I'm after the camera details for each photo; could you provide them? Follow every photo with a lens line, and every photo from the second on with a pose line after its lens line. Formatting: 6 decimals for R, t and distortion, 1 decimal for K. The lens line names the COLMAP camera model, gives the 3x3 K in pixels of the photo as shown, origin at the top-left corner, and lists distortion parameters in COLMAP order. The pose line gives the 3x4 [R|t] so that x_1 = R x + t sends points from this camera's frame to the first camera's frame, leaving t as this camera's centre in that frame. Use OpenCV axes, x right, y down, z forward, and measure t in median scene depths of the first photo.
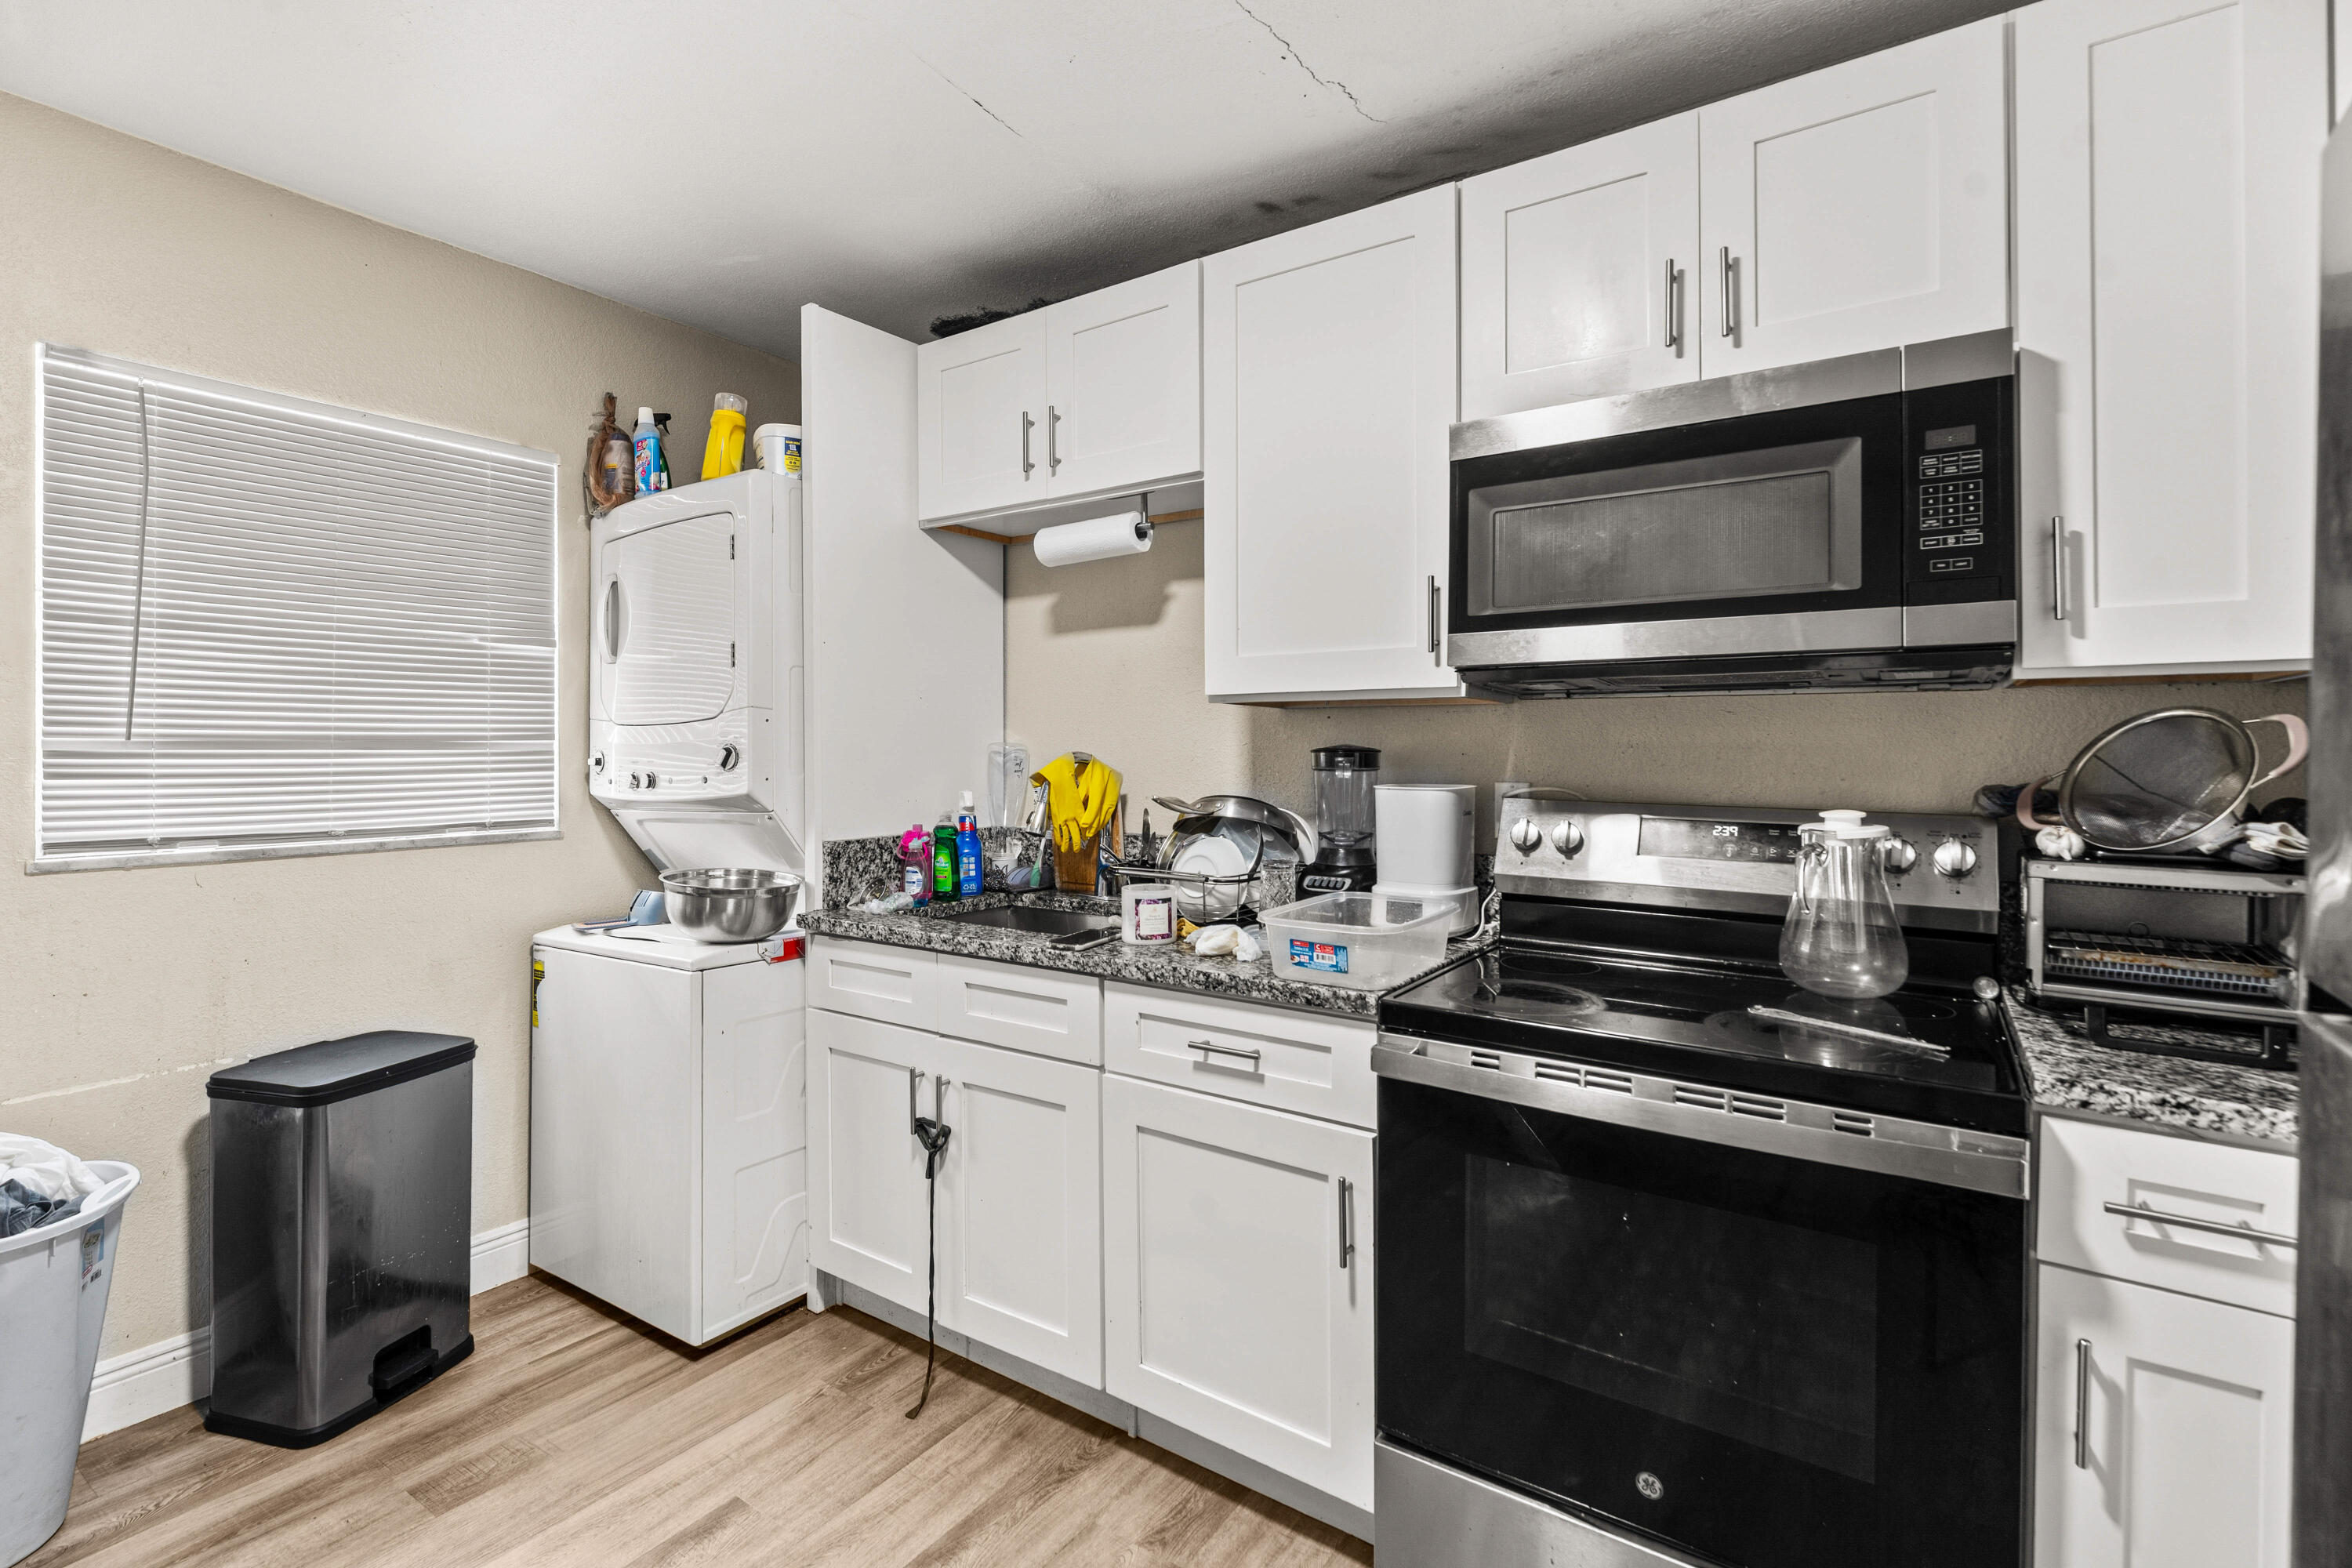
lens RADIAL K [[1068.1, 0, 1187.5], [0, 1068.1, 758.8], [0, 0, 1]] dist [-0.001338, -0.000196]
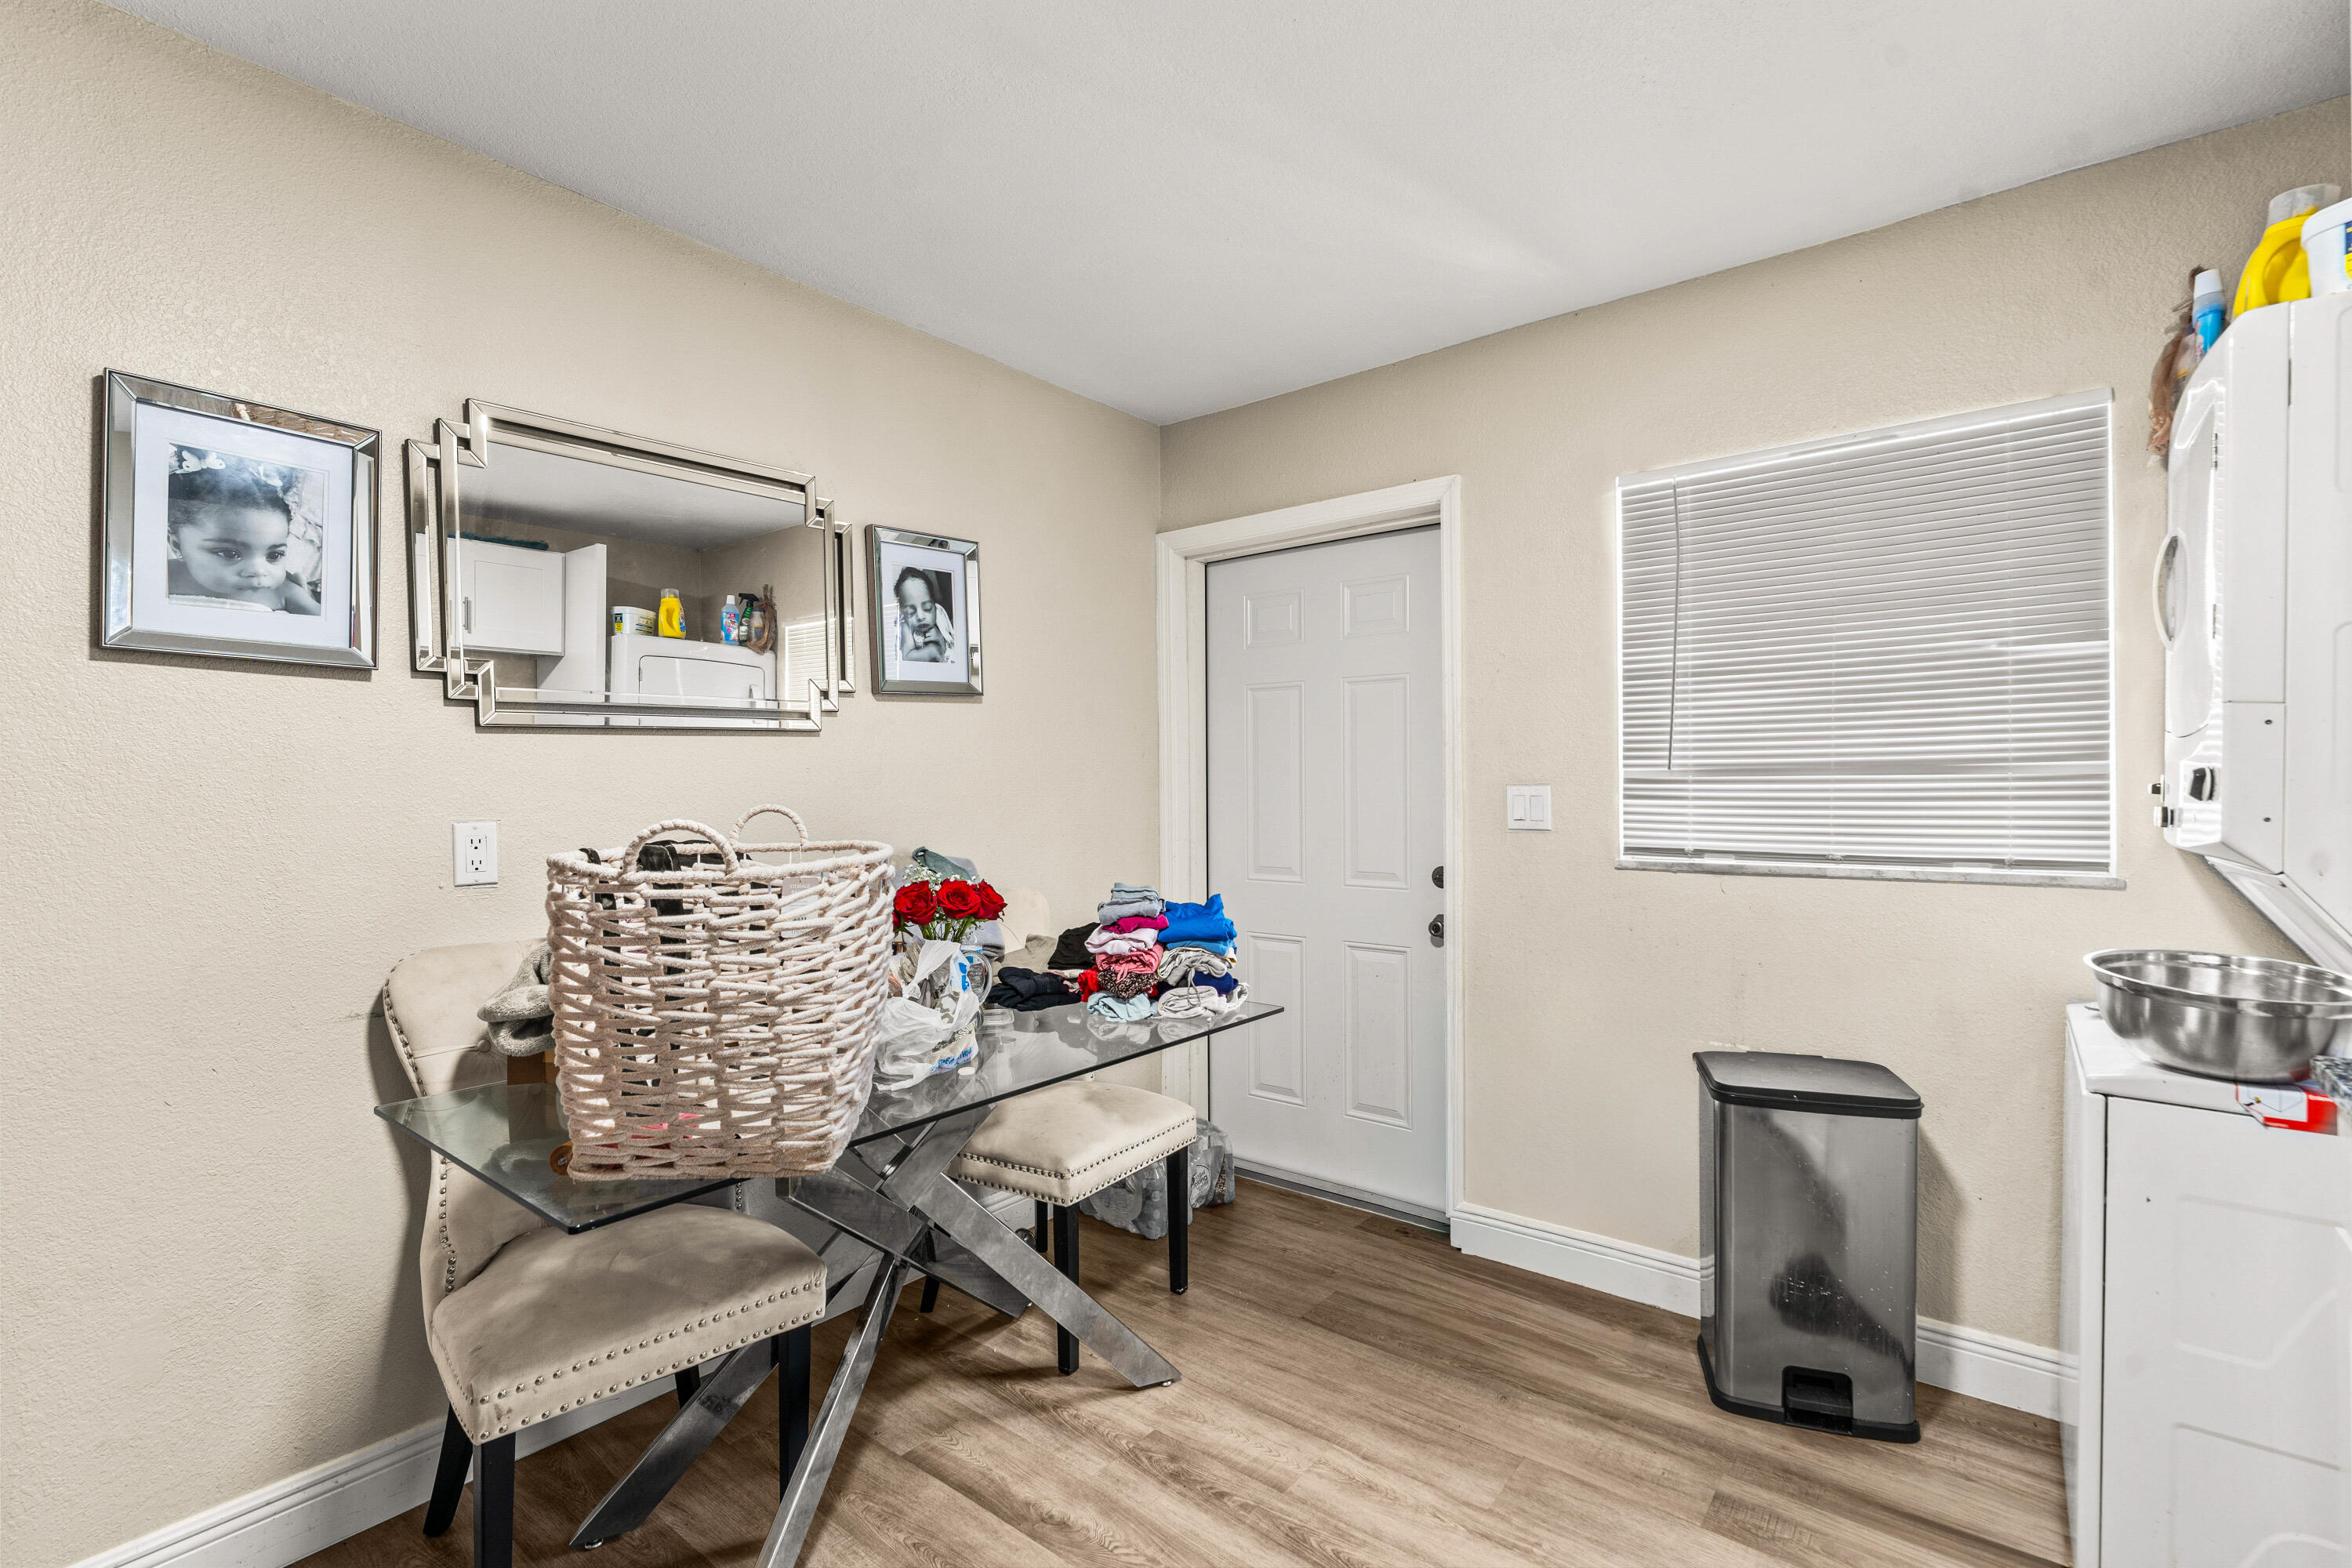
lens RADIAL K [[1095.1, 0, 1176.0], [0, 1095.1, 784.0], [0, 0, 1]] dist [-0.001258, -0.000080]
pose [[-0.097516, 0.013505, -0.995142, 0.301632], [0.008700, 0.999881, 0.012717, -0.018957], [0.995196, -0.007418, -0.097622, 0.470487]]
